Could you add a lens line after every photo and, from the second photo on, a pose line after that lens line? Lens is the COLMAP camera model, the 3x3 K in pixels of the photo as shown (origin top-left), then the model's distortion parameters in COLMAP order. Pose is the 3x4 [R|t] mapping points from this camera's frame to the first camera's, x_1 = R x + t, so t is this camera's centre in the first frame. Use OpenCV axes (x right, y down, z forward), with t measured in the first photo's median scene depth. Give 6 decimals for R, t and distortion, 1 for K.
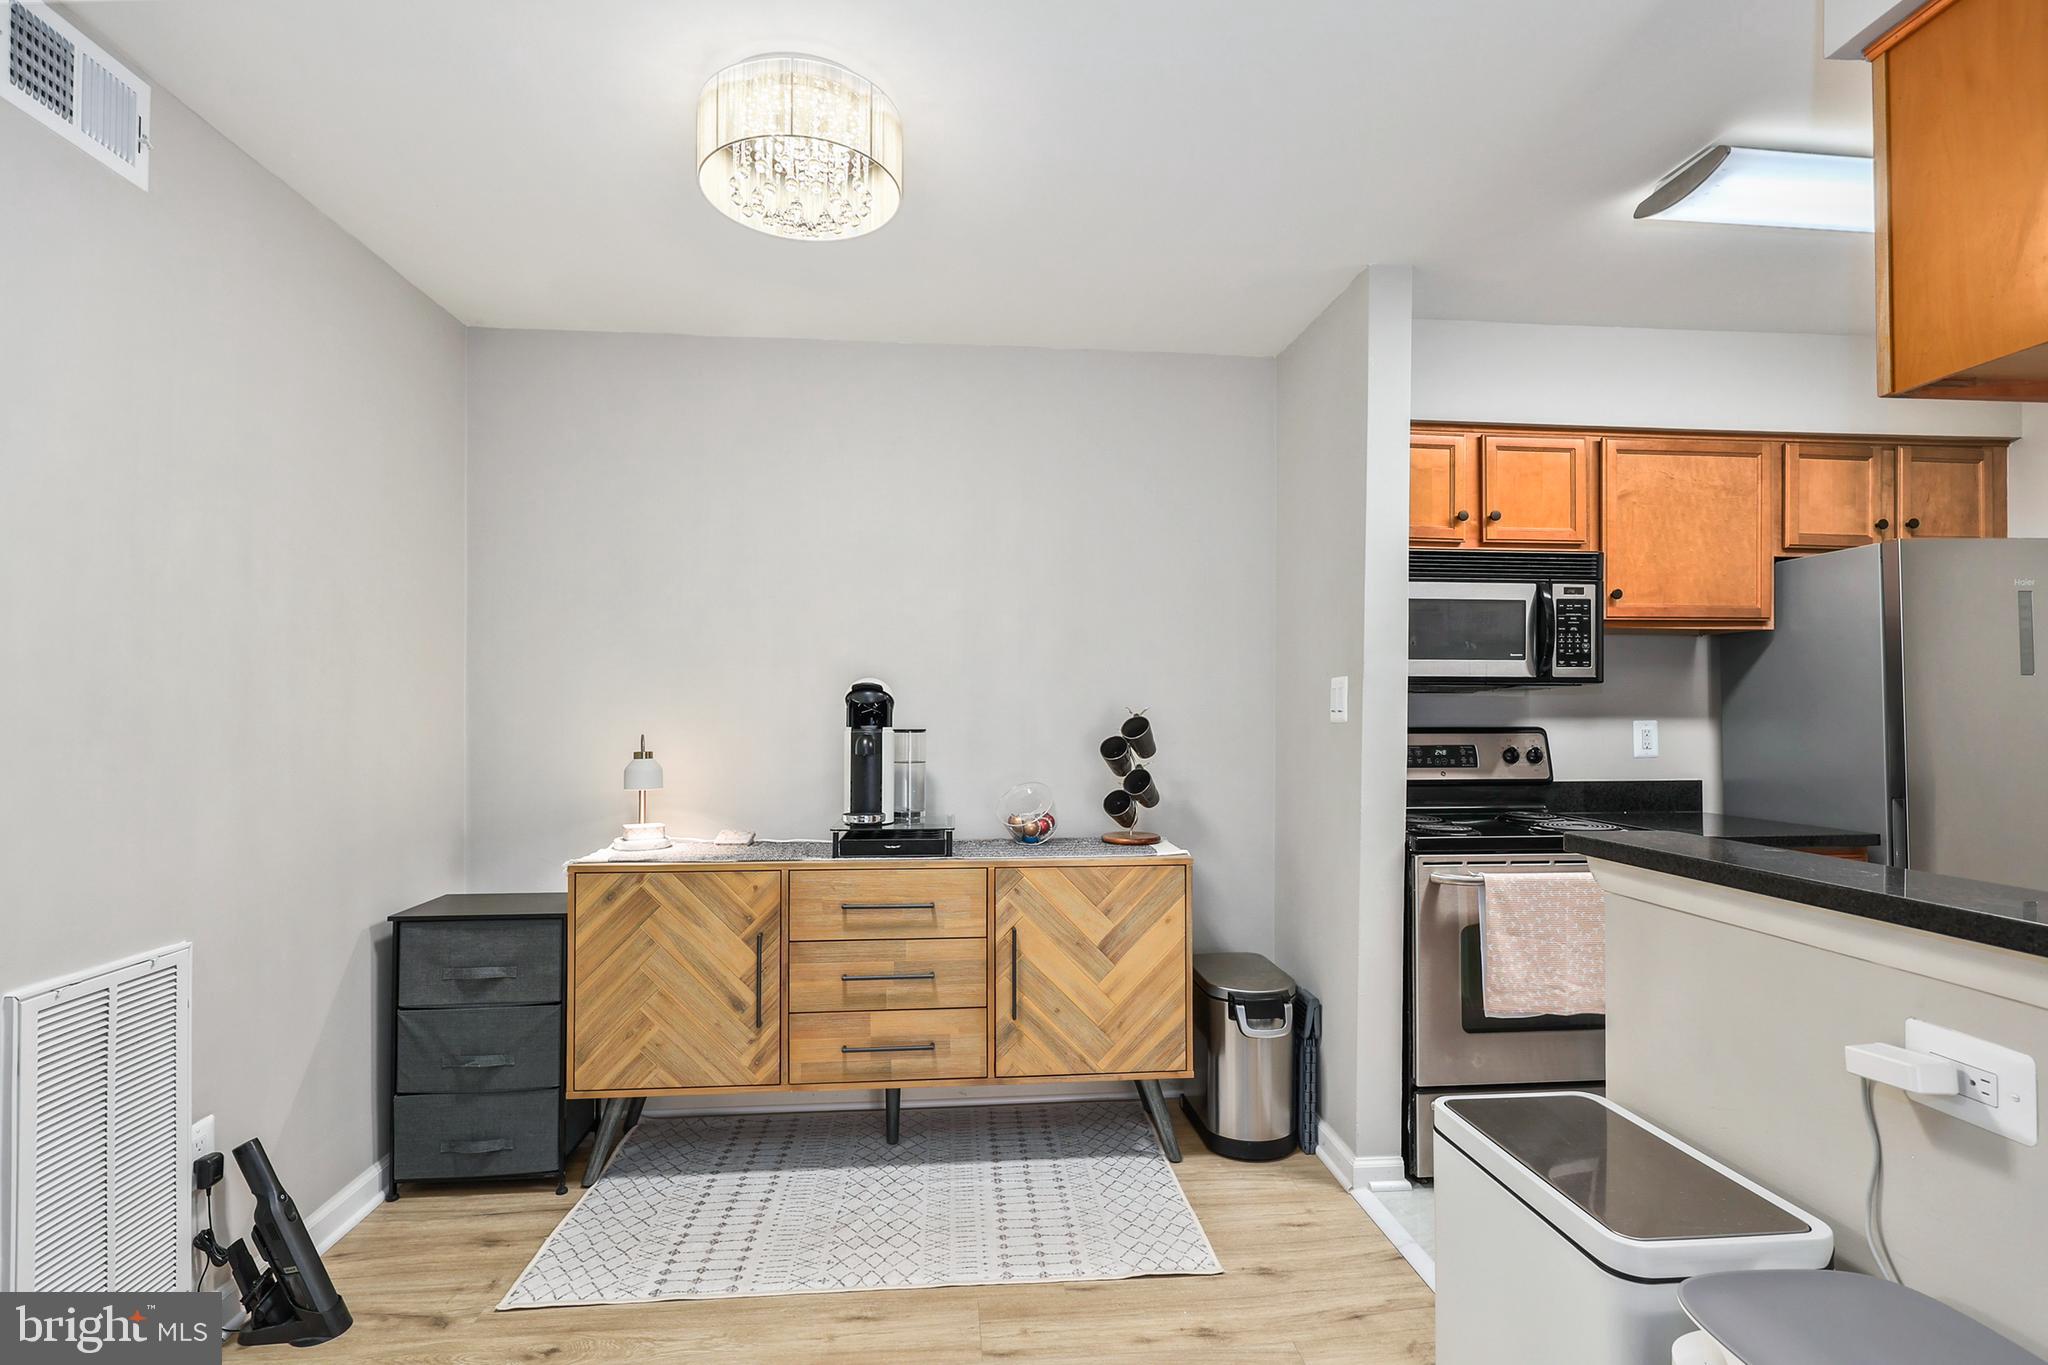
lens RADIAL K [[961.1, 0, 1033.7], [0, 961.1, 699.0], [0, 0, 1]] dist [-0.000794, 0.000923]
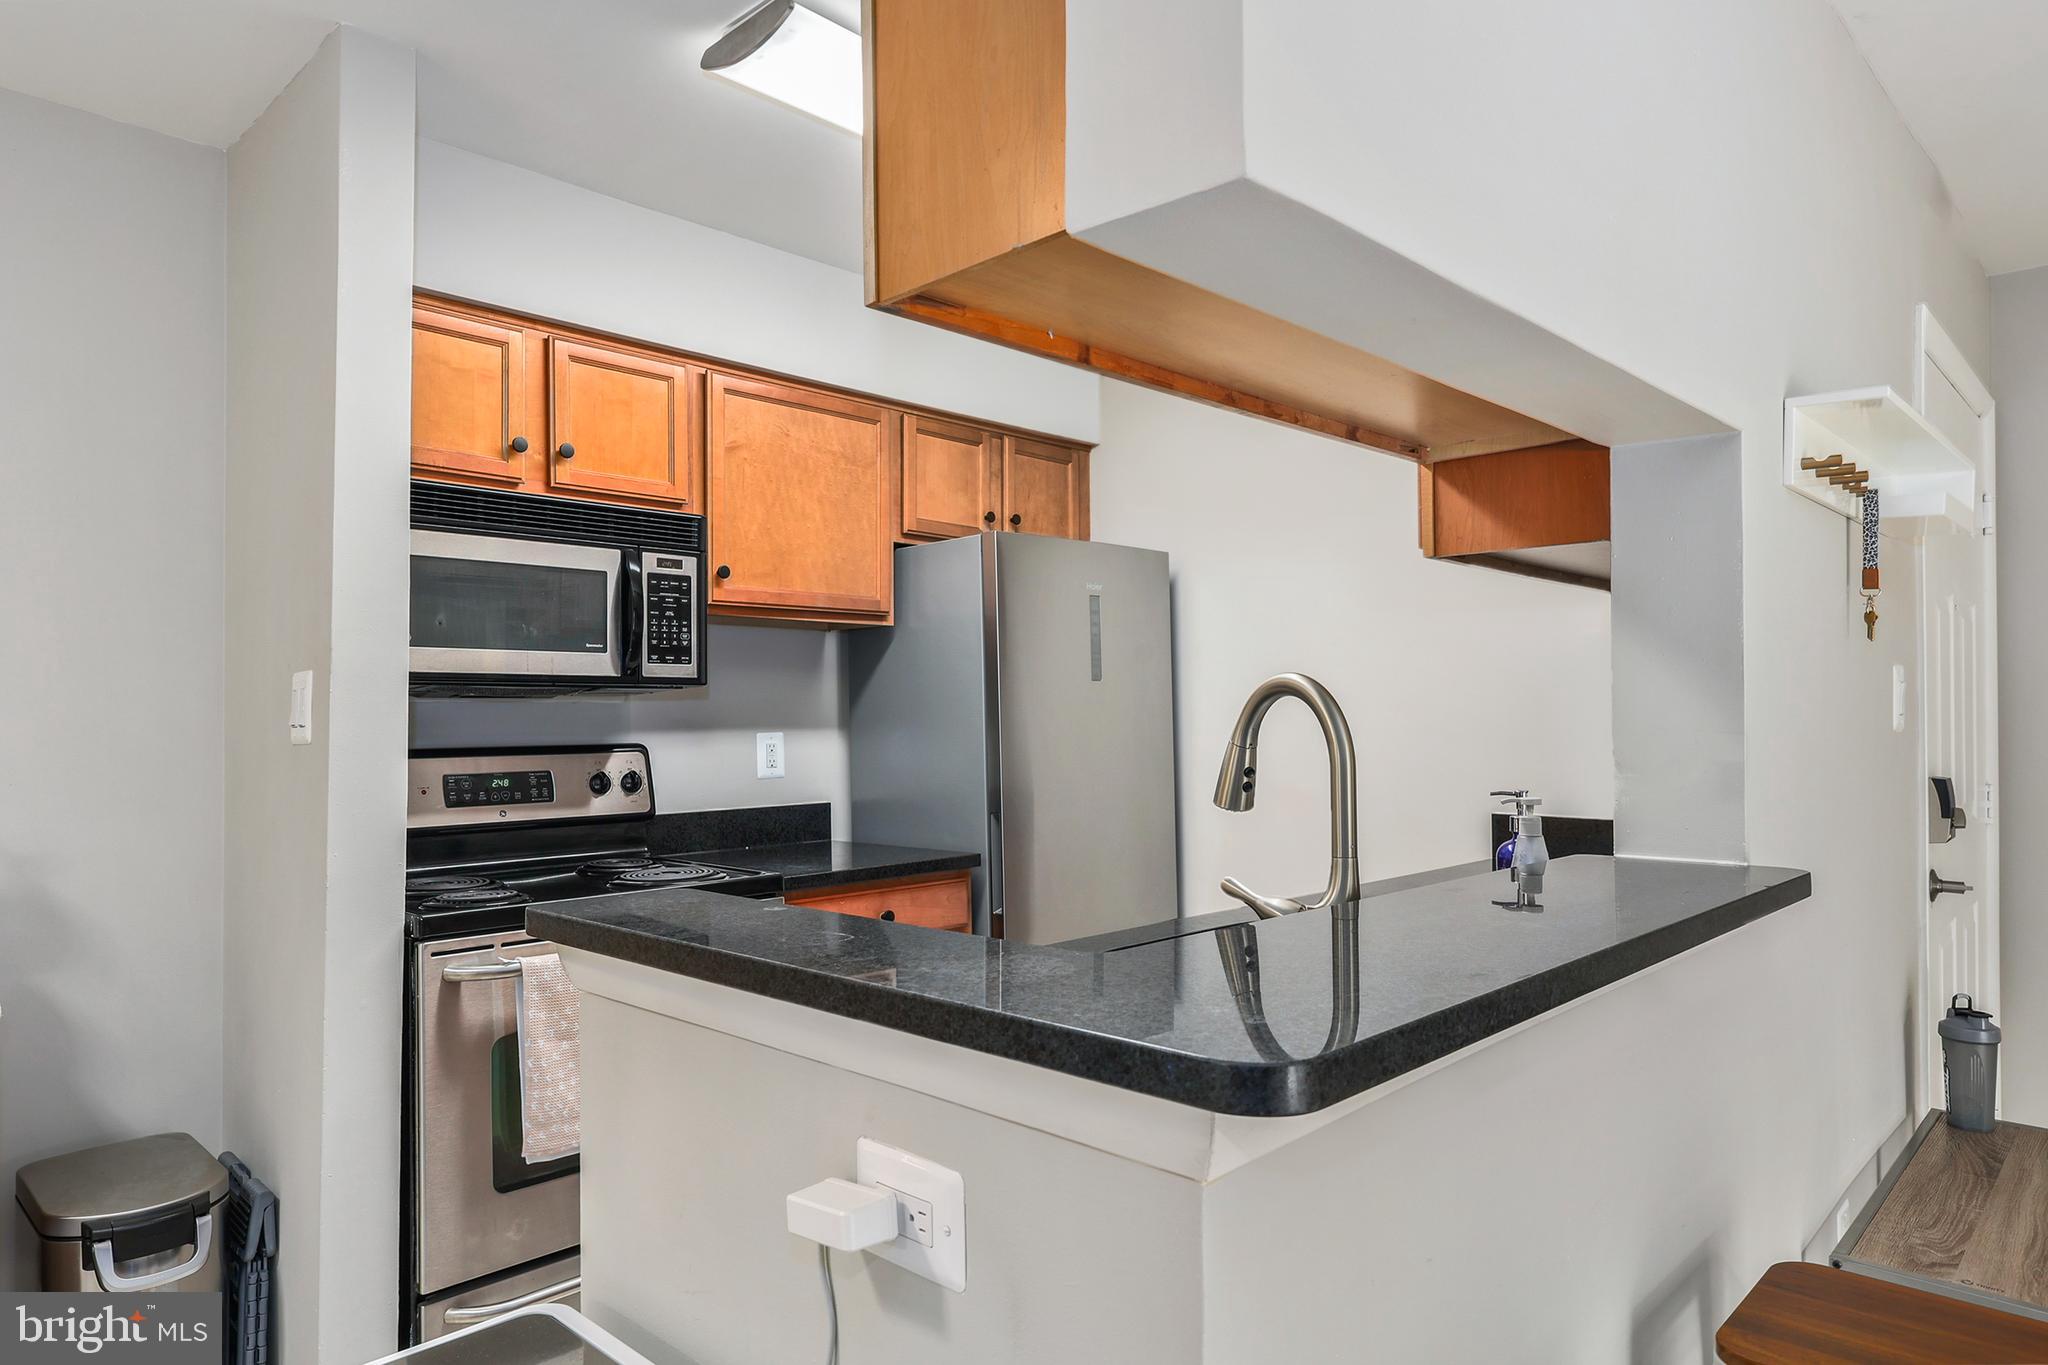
lens RADIAL K [[1232.4, 0, 1025.0], [0, 1232.4, 703.1], [0, 0, 1]] dist [0.013457, 0.002881]
pose [[0.764352, -0.000764, 0.644799, 0.161576], [0.003082, 0.999992, -0.002469, 0.001149], [-0.644792, 0.003874, 0.764348, 0.079772]]
